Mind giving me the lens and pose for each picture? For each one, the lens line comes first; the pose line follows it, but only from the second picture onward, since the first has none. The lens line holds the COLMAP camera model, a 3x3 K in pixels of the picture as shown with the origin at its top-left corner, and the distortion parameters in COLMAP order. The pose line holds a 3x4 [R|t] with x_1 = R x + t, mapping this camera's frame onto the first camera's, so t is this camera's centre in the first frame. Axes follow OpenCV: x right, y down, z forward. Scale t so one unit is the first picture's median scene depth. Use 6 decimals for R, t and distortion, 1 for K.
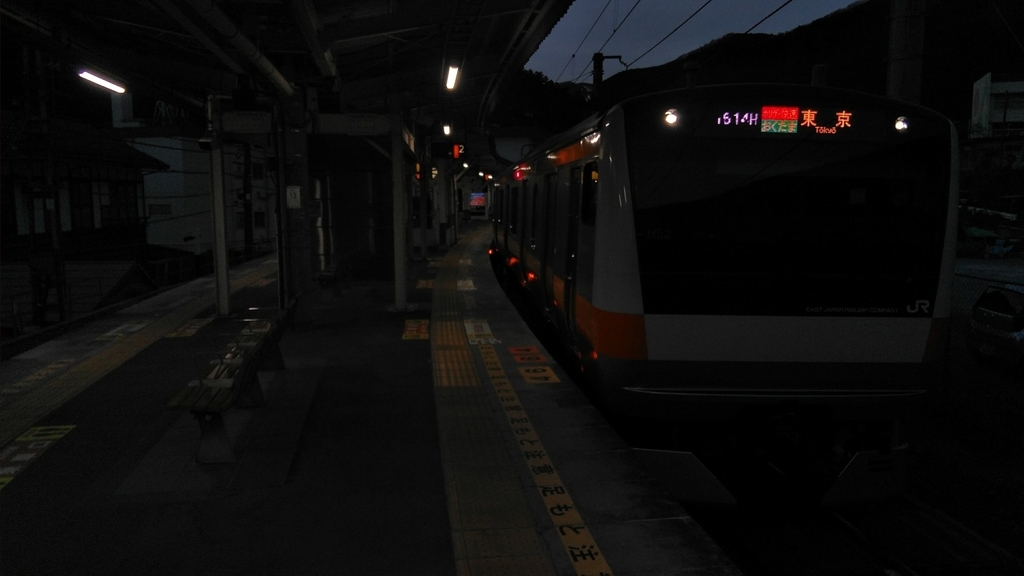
lens RADIAL K [[727.1, 0, 512.0], [0, 727.1, 288.0], [0, 0, 1]] dist [0.052857, -0.124468]
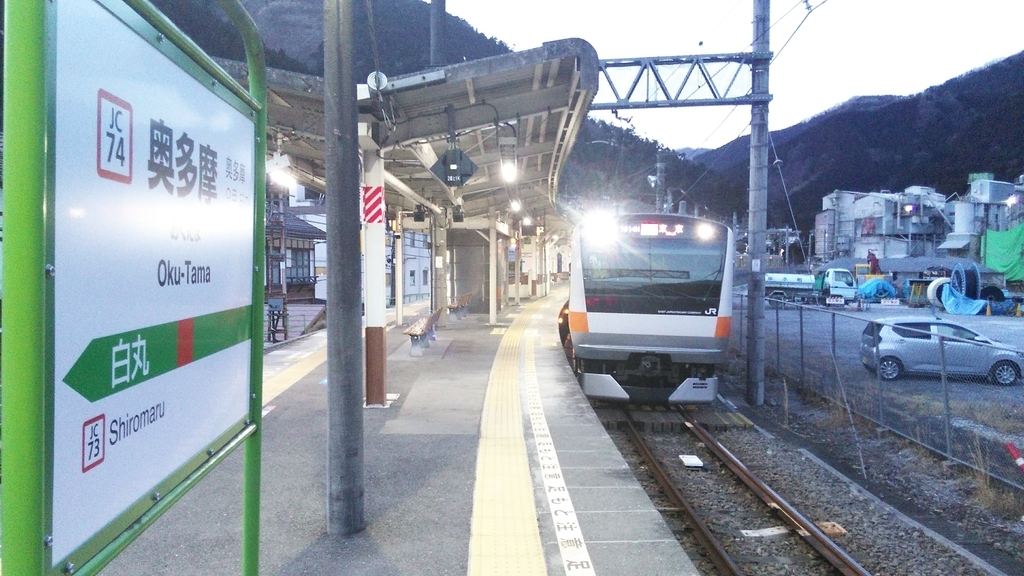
lens RADIAL K [[727.1, 0, 512.0], [0, 727.1, 288.0], [0, 0, 1]] dist [0.052857, -0.124468]
pose [[0.986816, 0.008266, -0.161635, 0.185377], [-0.022250, 0.996141, -0.084899, 0.093149], [0.160309, 0.087376, 0.983192, -0.775059]]
